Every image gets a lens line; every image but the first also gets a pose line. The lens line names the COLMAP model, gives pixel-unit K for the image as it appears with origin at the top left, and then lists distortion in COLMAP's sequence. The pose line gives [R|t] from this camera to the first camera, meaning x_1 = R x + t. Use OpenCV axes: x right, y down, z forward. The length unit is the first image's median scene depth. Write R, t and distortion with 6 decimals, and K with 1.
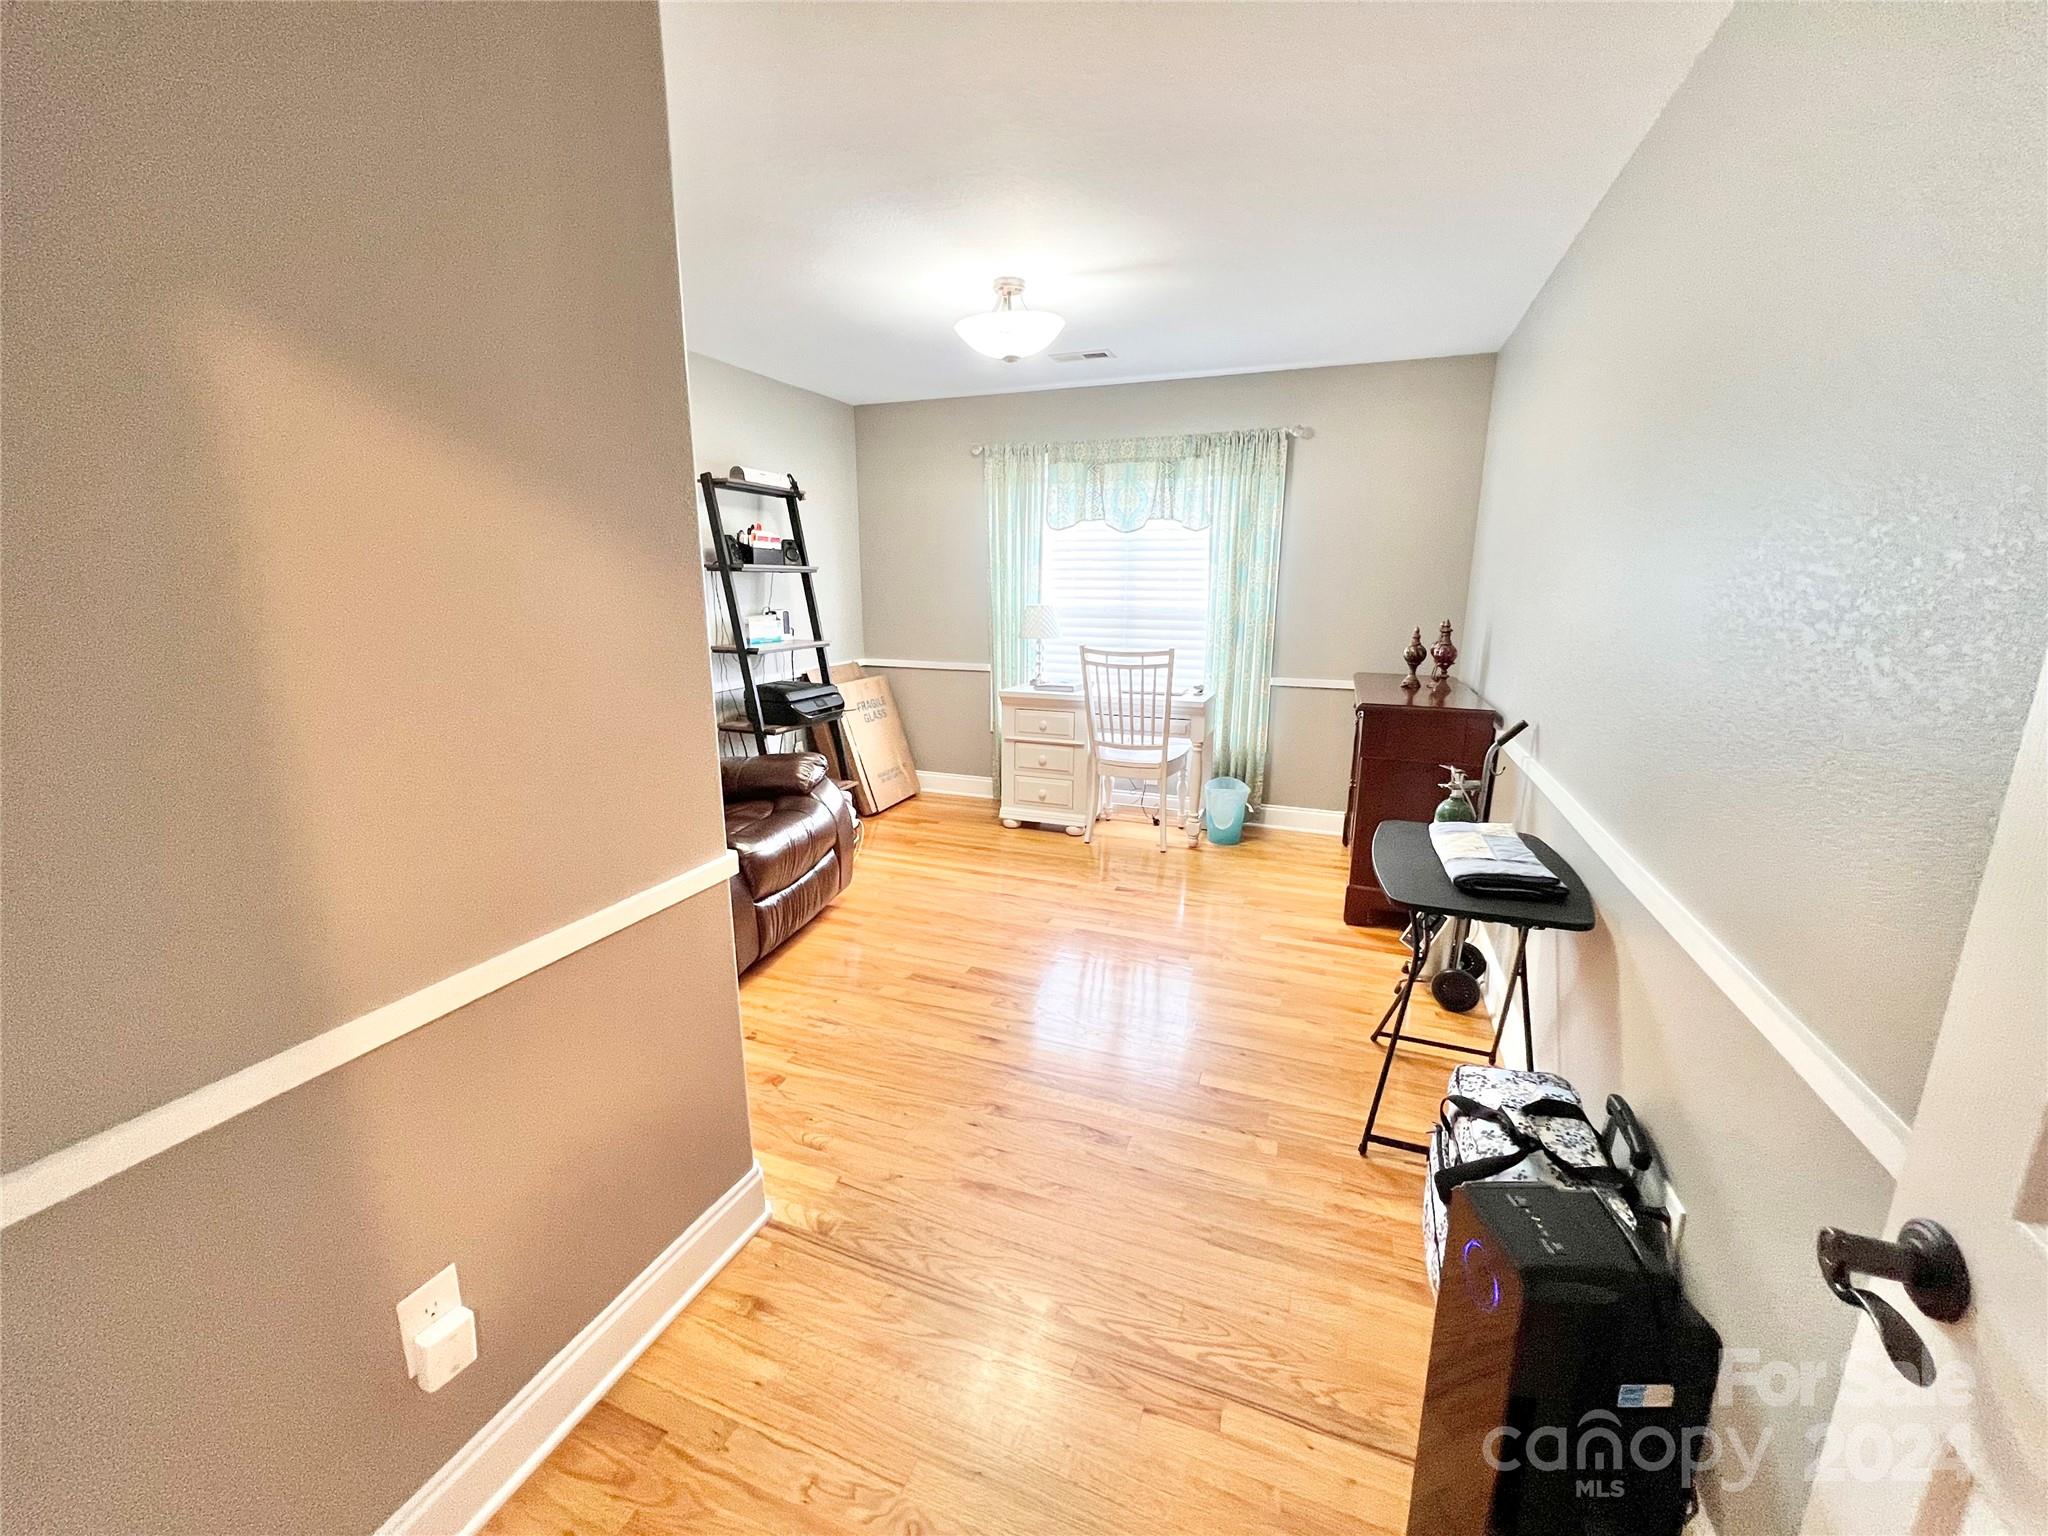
lens RADIAL K [[823.7, 0, 1020.4], [0, 823.7, 767.0], [0, 0, 1]] dist [-0.003372, 0.001073]
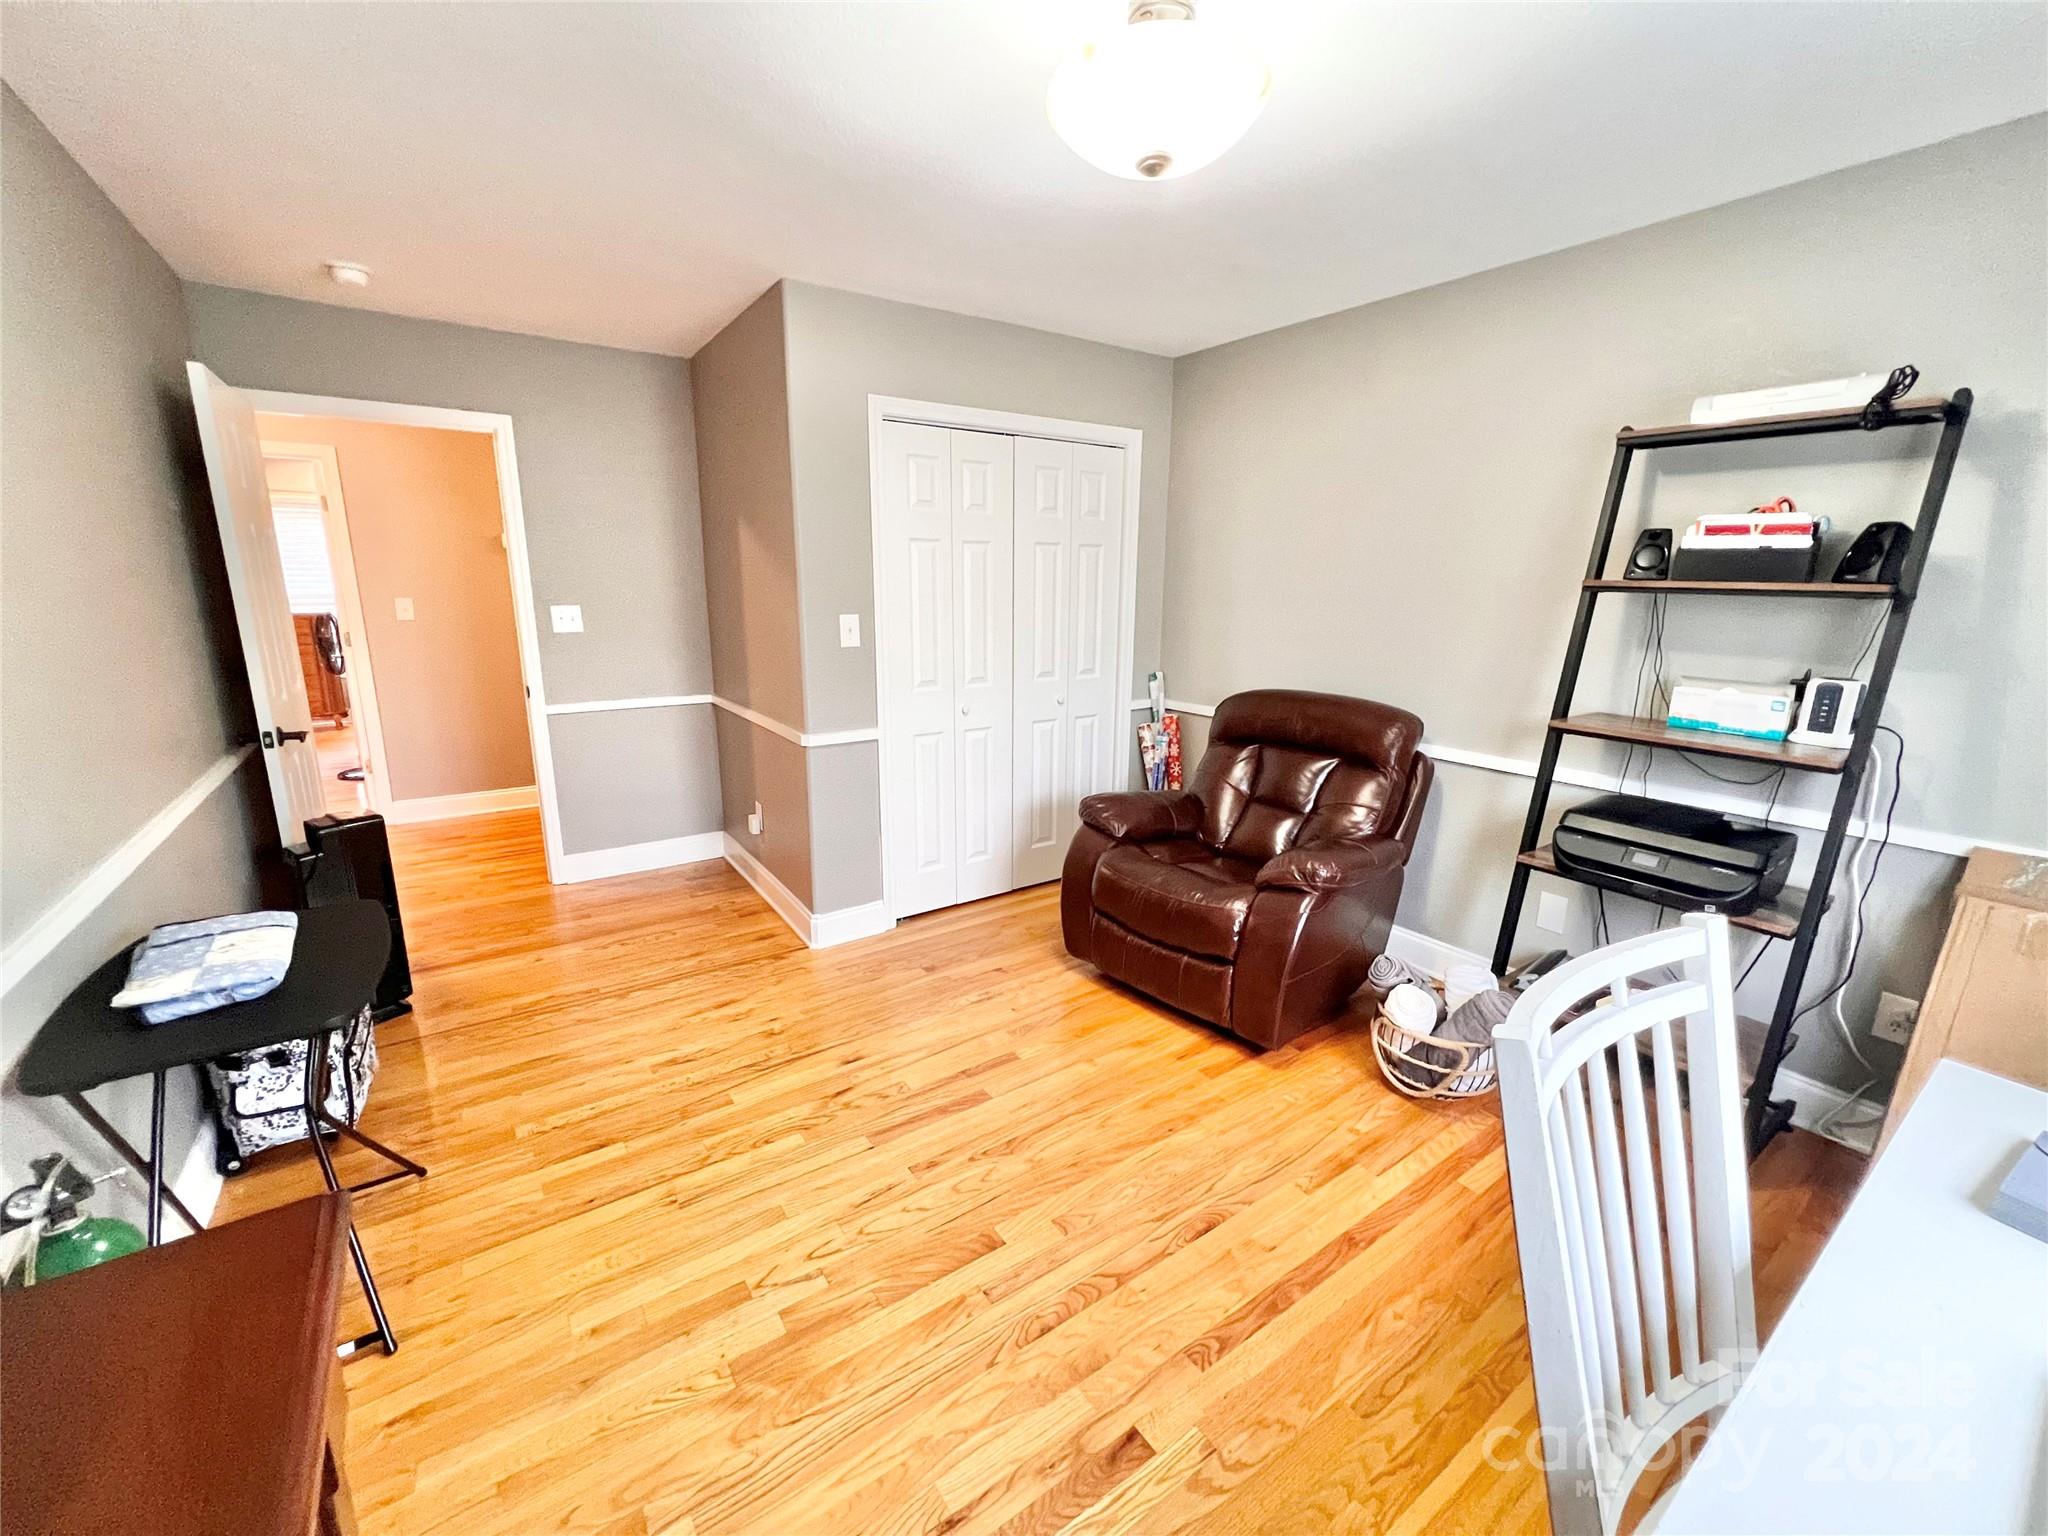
lens RADIAL K [[823.7, 0, 1023.6], [0, 823.7, 776.1], [0, 0, 1]] dist [-0.003372, 0.001073]
pose [[-0.564835, 0.172620, -0.806947, 0.460786], [-0.206458, 0.917215, 0.340722, -0.280357], [0.798959, 0.359053, -0.482437, 1.203584]]
